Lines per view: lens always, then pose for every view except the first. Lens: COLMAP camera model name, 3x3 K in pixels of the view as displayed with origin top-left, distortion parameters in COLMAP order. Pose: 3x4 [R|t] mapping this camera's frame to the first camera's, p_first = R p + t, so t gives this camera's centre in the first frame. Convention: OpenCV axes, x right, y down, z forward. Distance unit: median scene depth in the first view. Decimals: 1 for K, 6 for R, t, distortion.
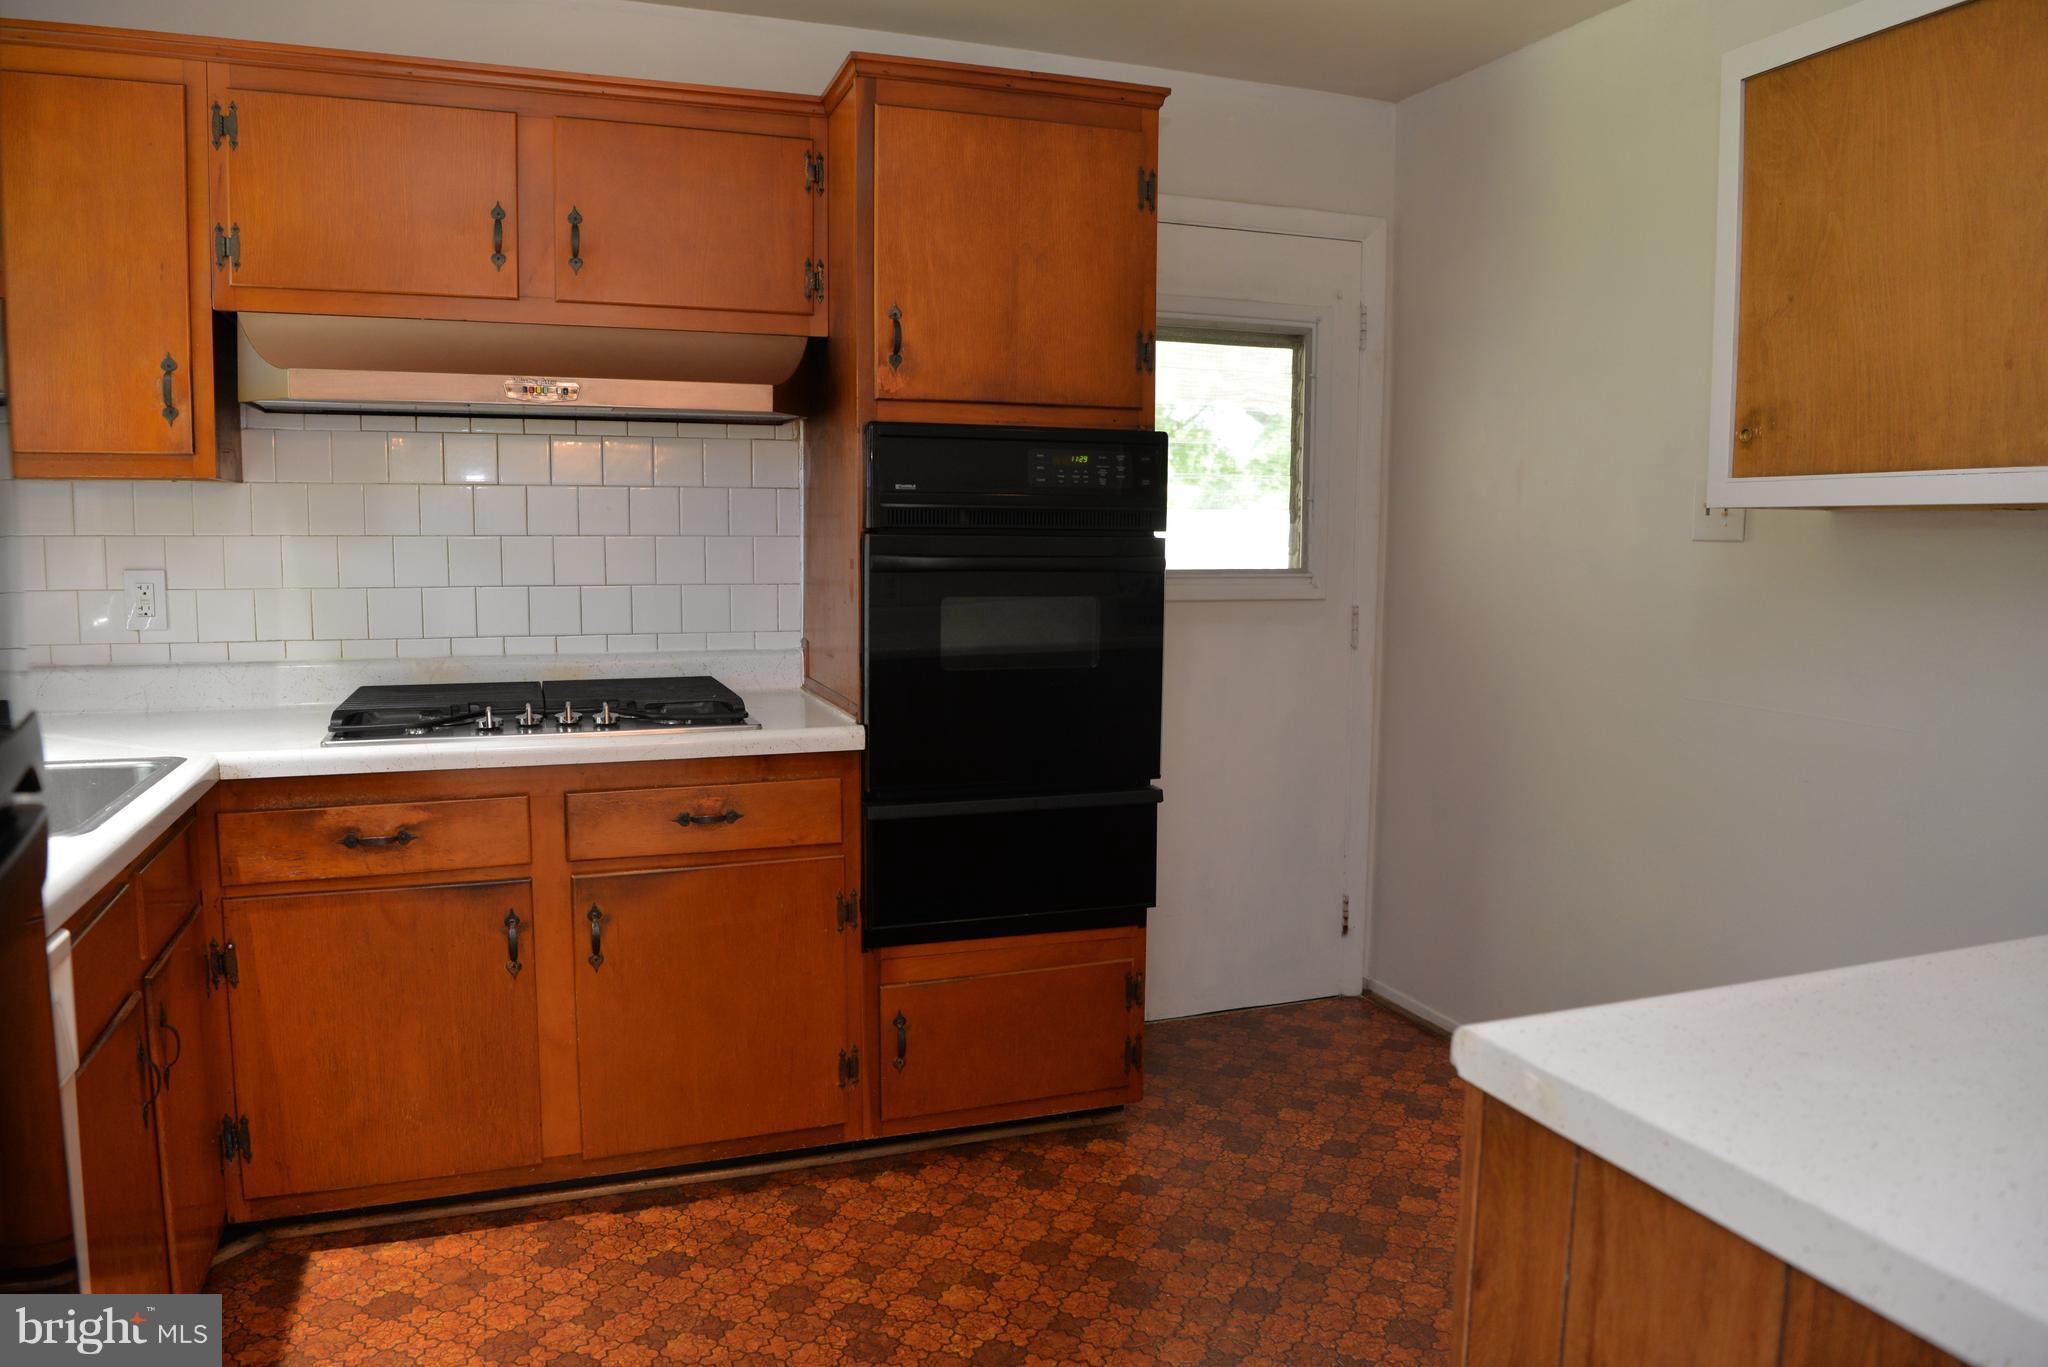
lens RADIAL K [[1409.8, 0, 1024.8], [0, 1409.8, 676.4], [0, 0, 1]] dist [-0.077050, 0.018706]
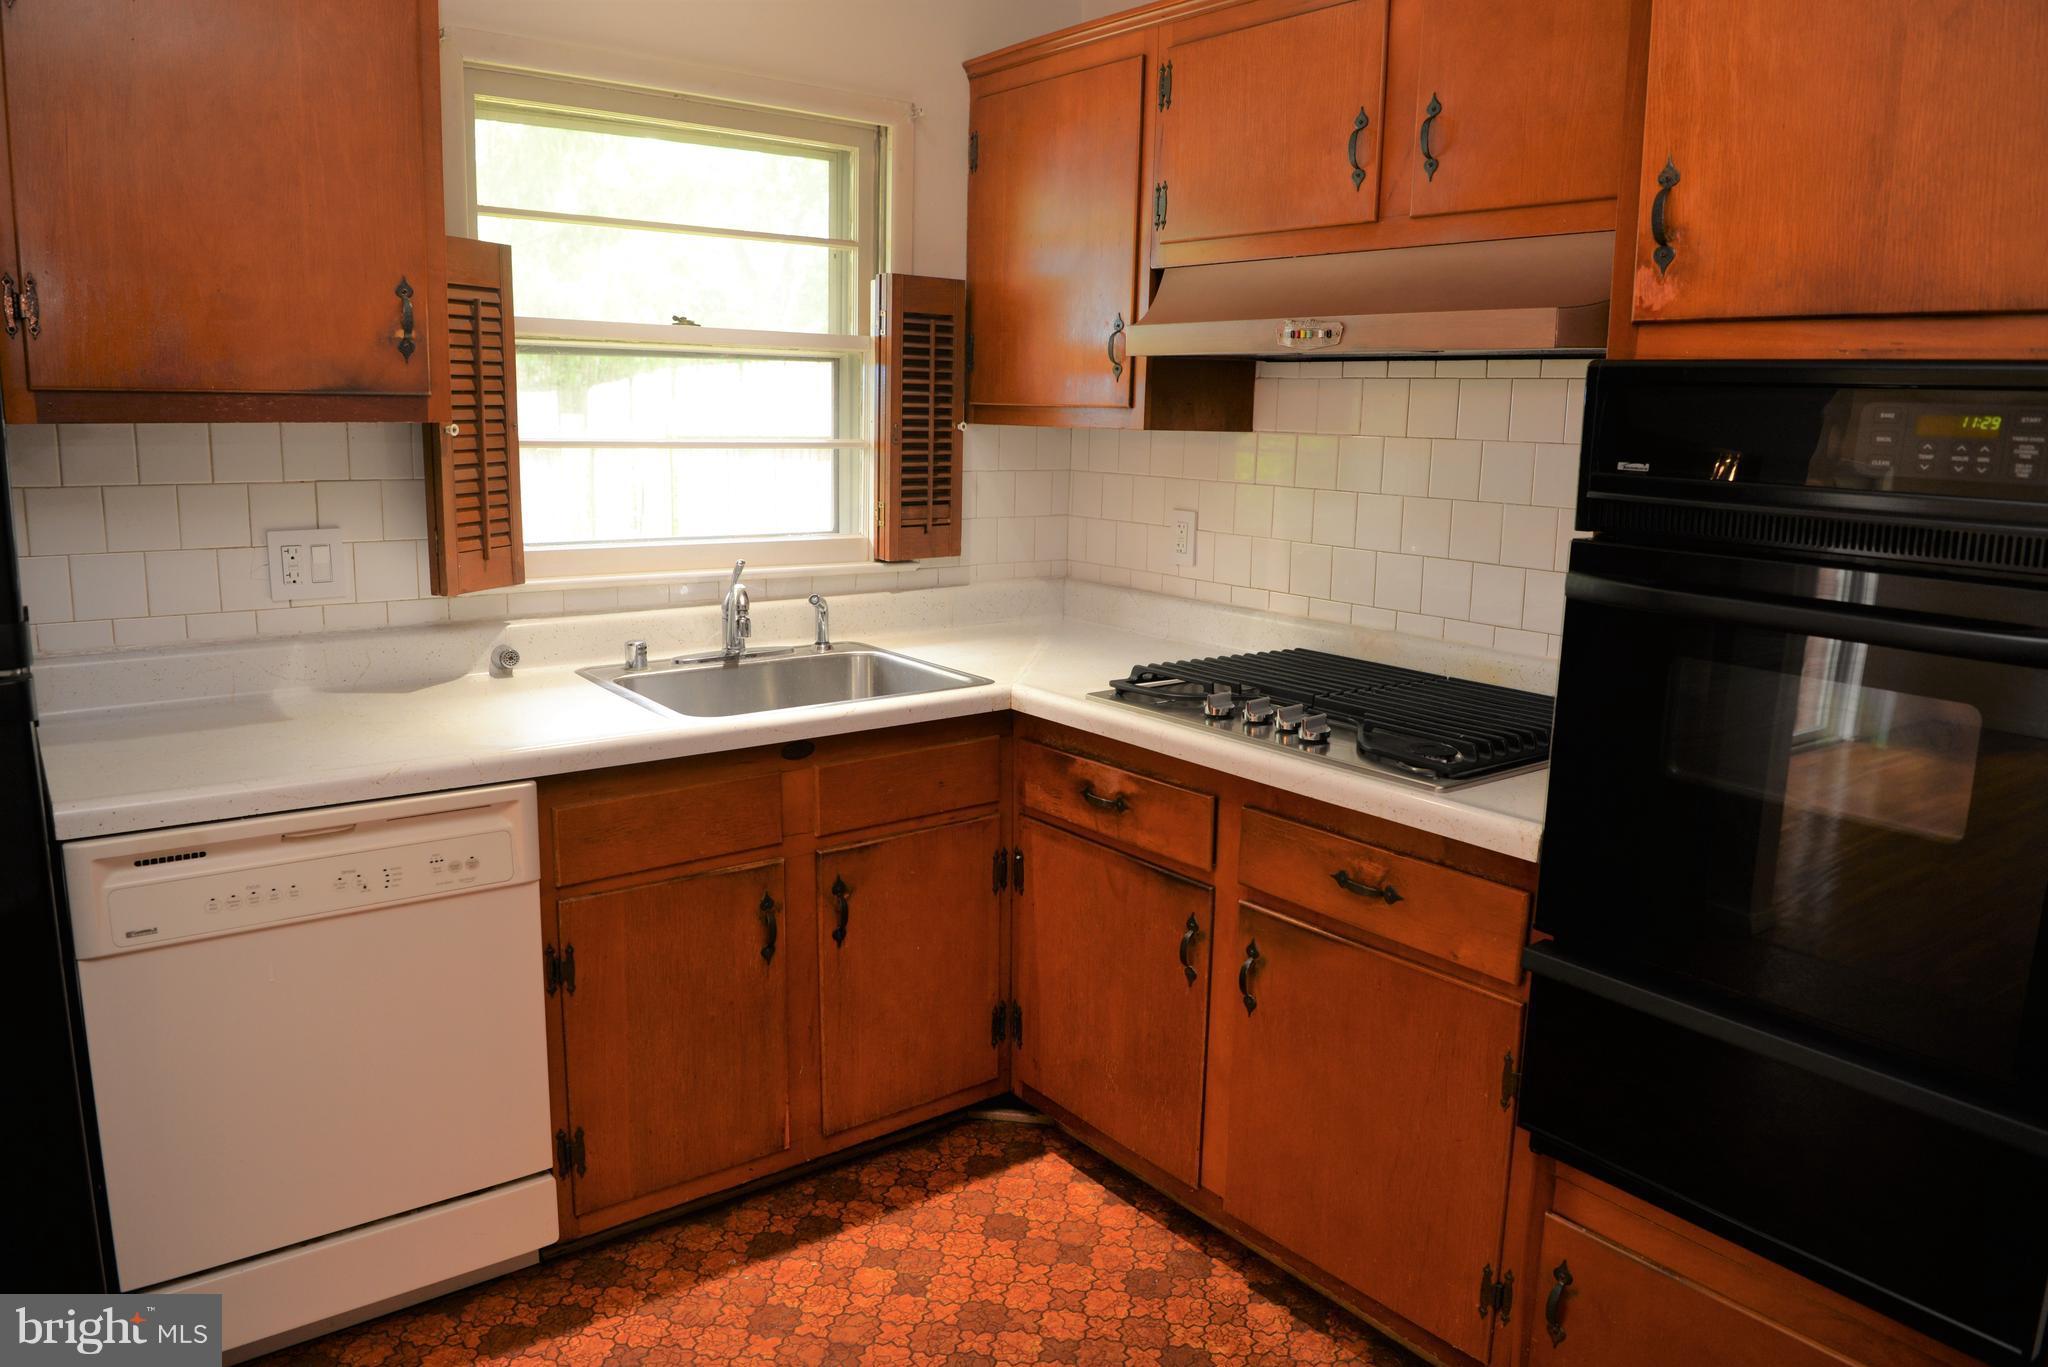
lens RADIAL K [[1409.8, 0, 1027.2], [0, 1409.8, 681.1], [0, 0, 1]] dist [-0.077050, 0.018706]
pose [[0.298218, 0.178606, -0.937639, 0.437455], [-0.118502, 0.981665, 0.149303, -0.107269], [0.947113, 0.066587, 0.313915, 0.596839]]
